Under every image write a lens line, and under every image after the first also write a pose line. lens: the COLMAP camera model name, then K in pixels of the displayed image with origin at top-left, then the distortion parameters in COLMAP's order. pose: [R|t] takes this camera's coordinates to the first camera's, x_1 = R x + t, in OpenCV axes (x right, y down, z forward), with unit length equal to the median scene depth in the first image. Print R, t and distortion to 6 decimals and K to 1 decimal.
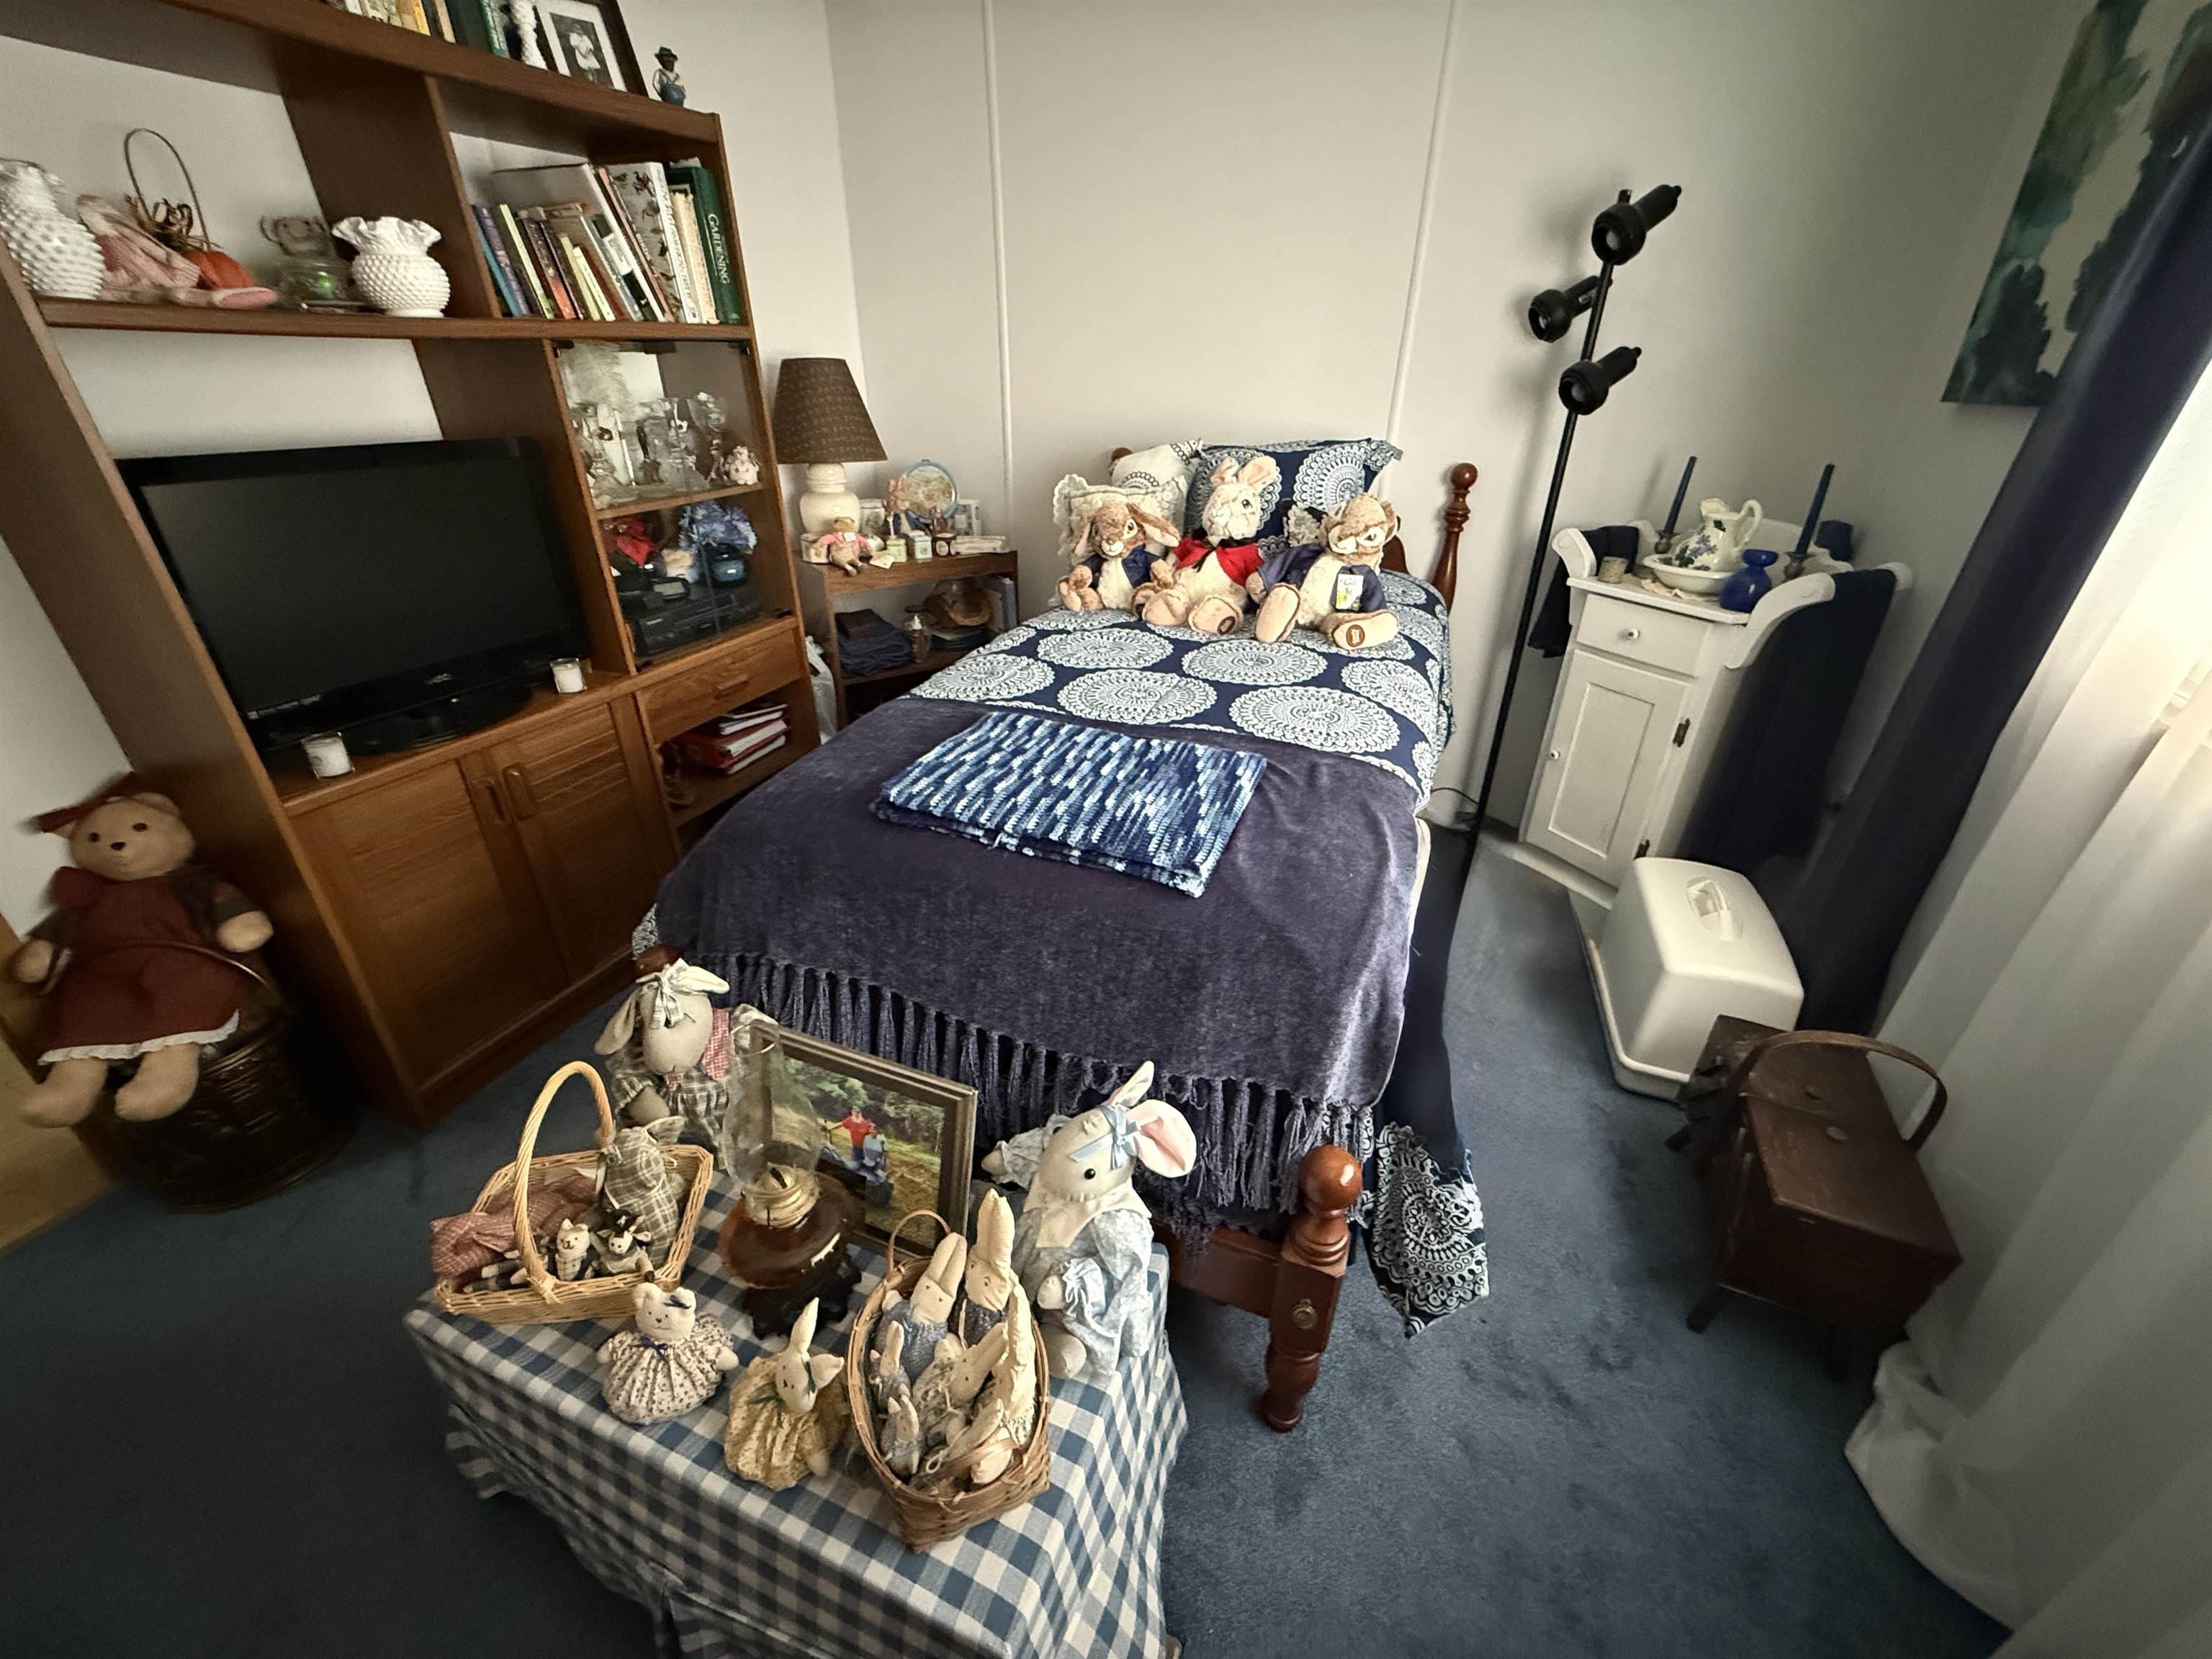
lens RADIAL K [[885.0, 0, 1108.2], [0, 885.0, 826.7], [0, 0, 1]] dist [0.001424, 0.000265]
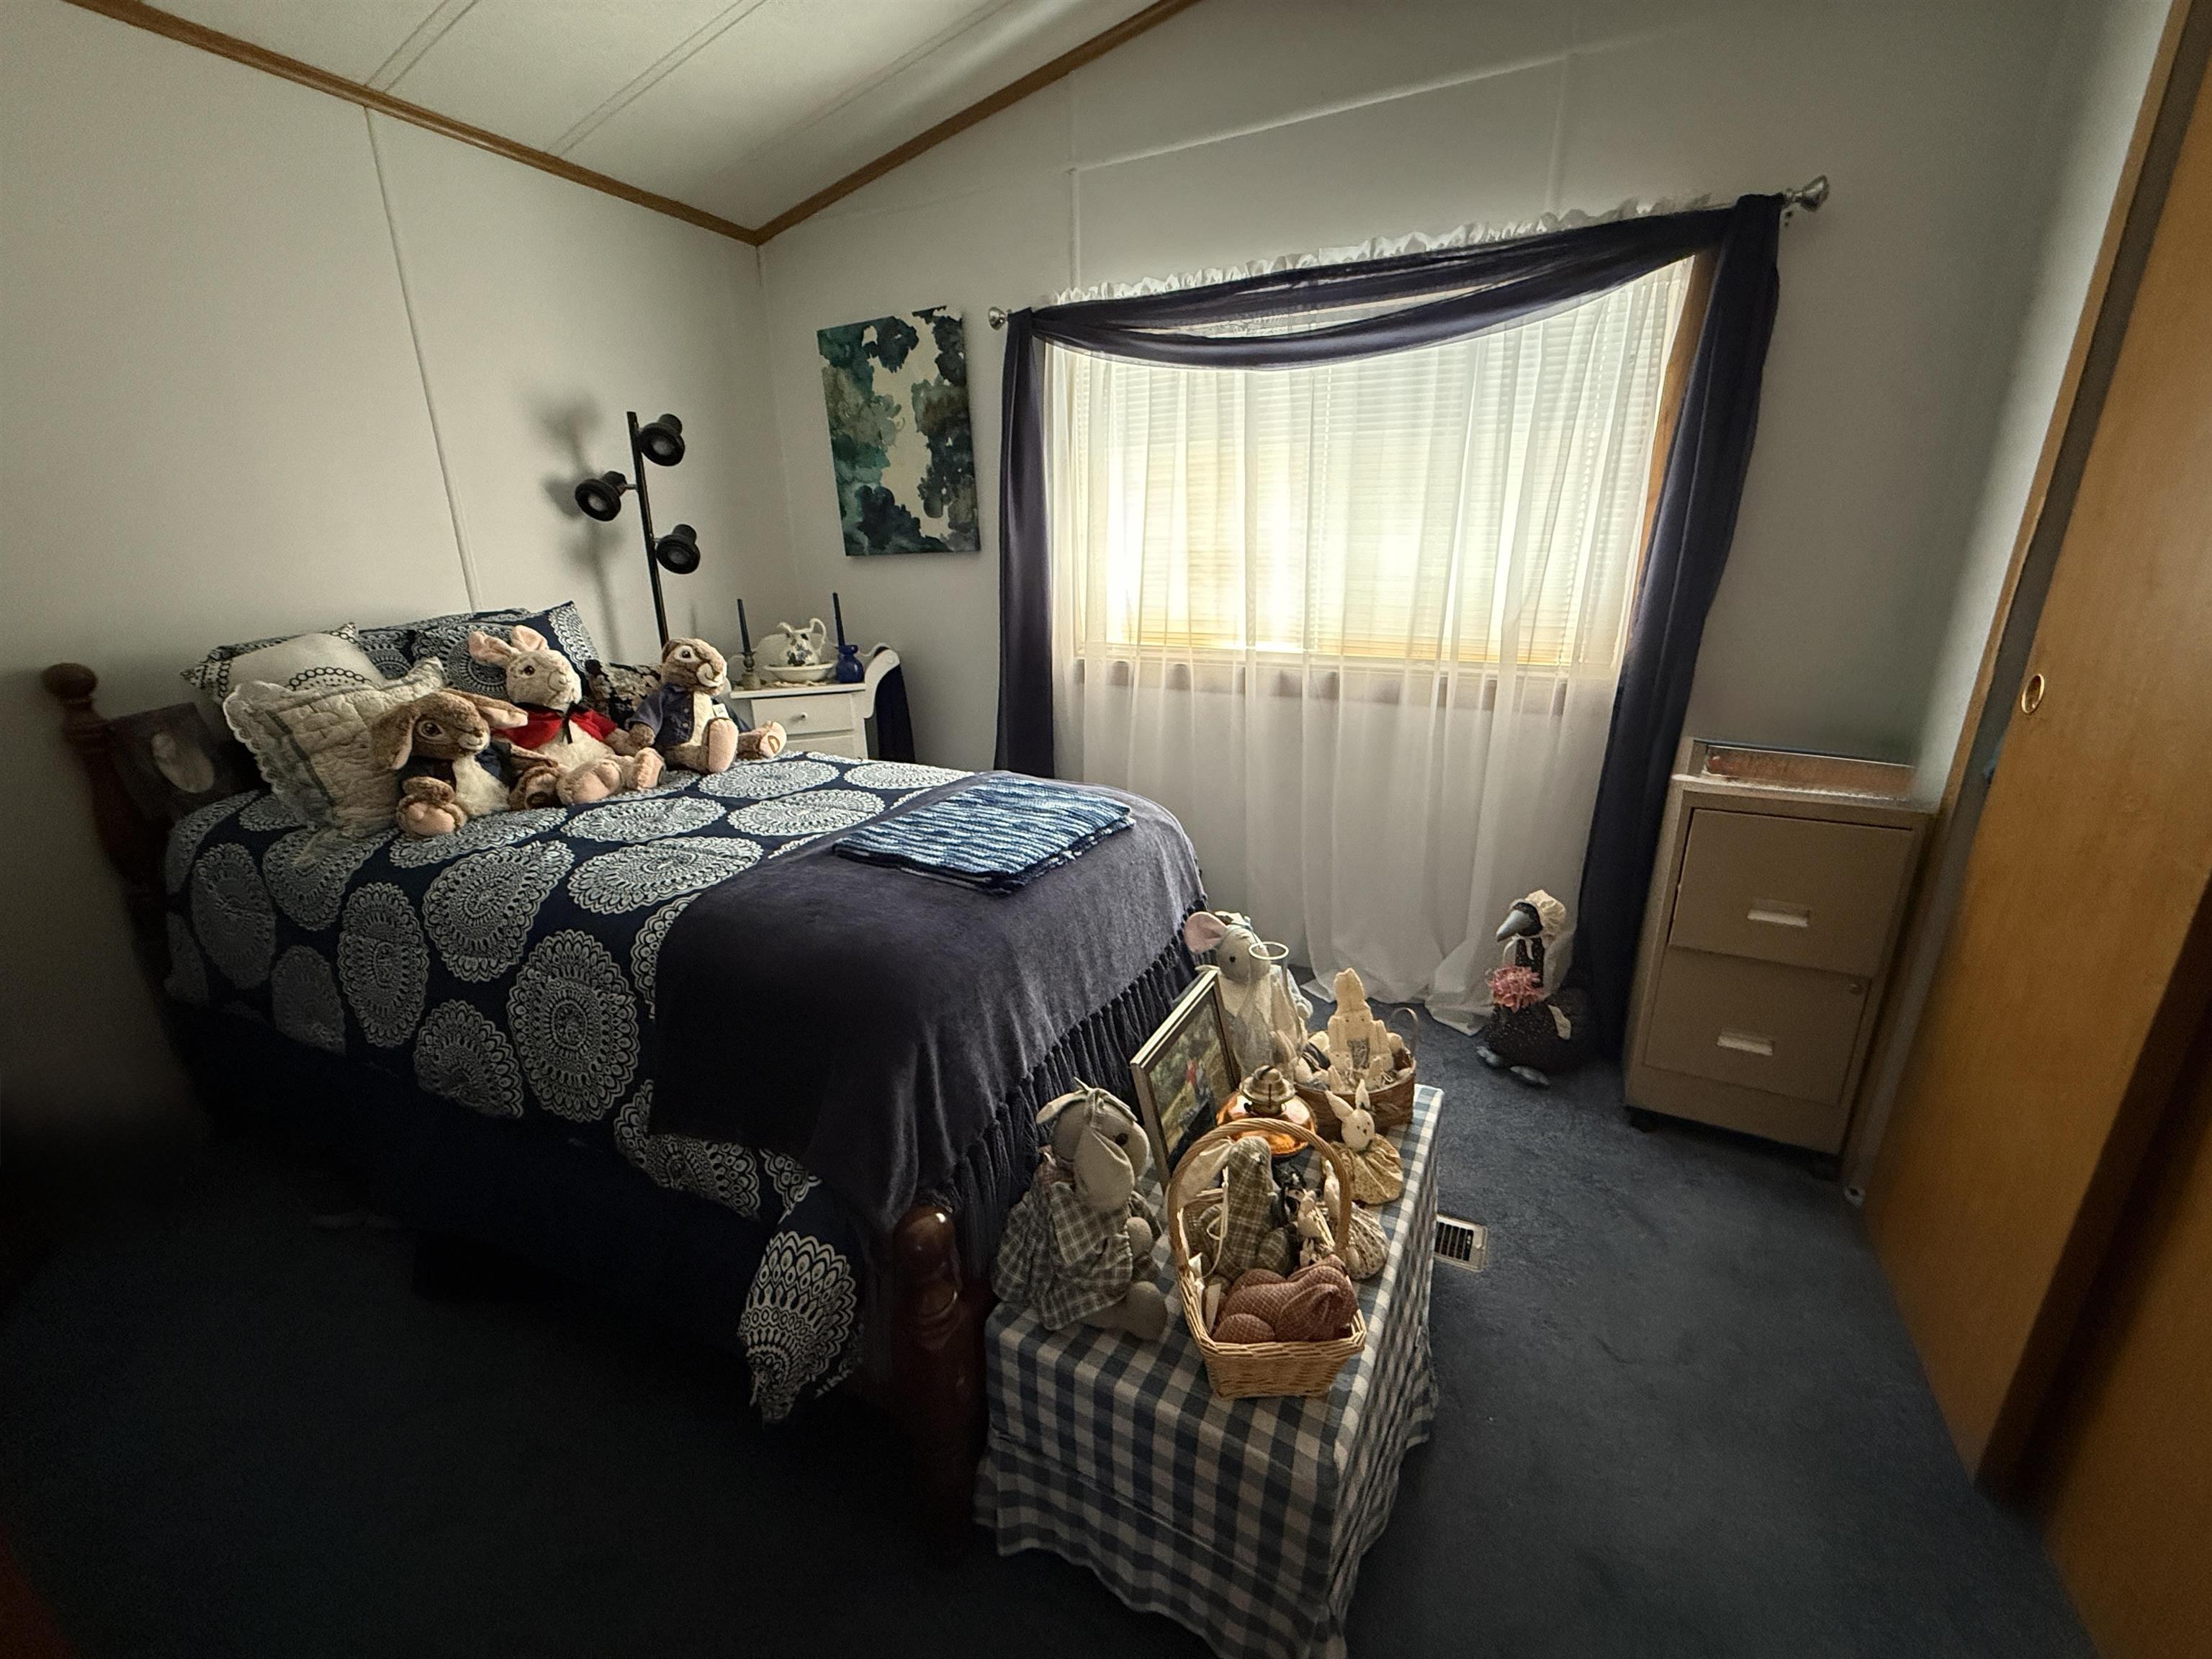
lens RADIAL K [[885.0, 0, 1106.0], [0, 885.0, 830.7], [0, 0, 1]] dist [0.001424, 0.000265]
pose [[0.083448, -0.303635, 0.949127, -1.060718], [0.483462, 0.845185, 0.227876, -0.224312], [-0.871379, 0.439851, 0.217325, 0.537174]]
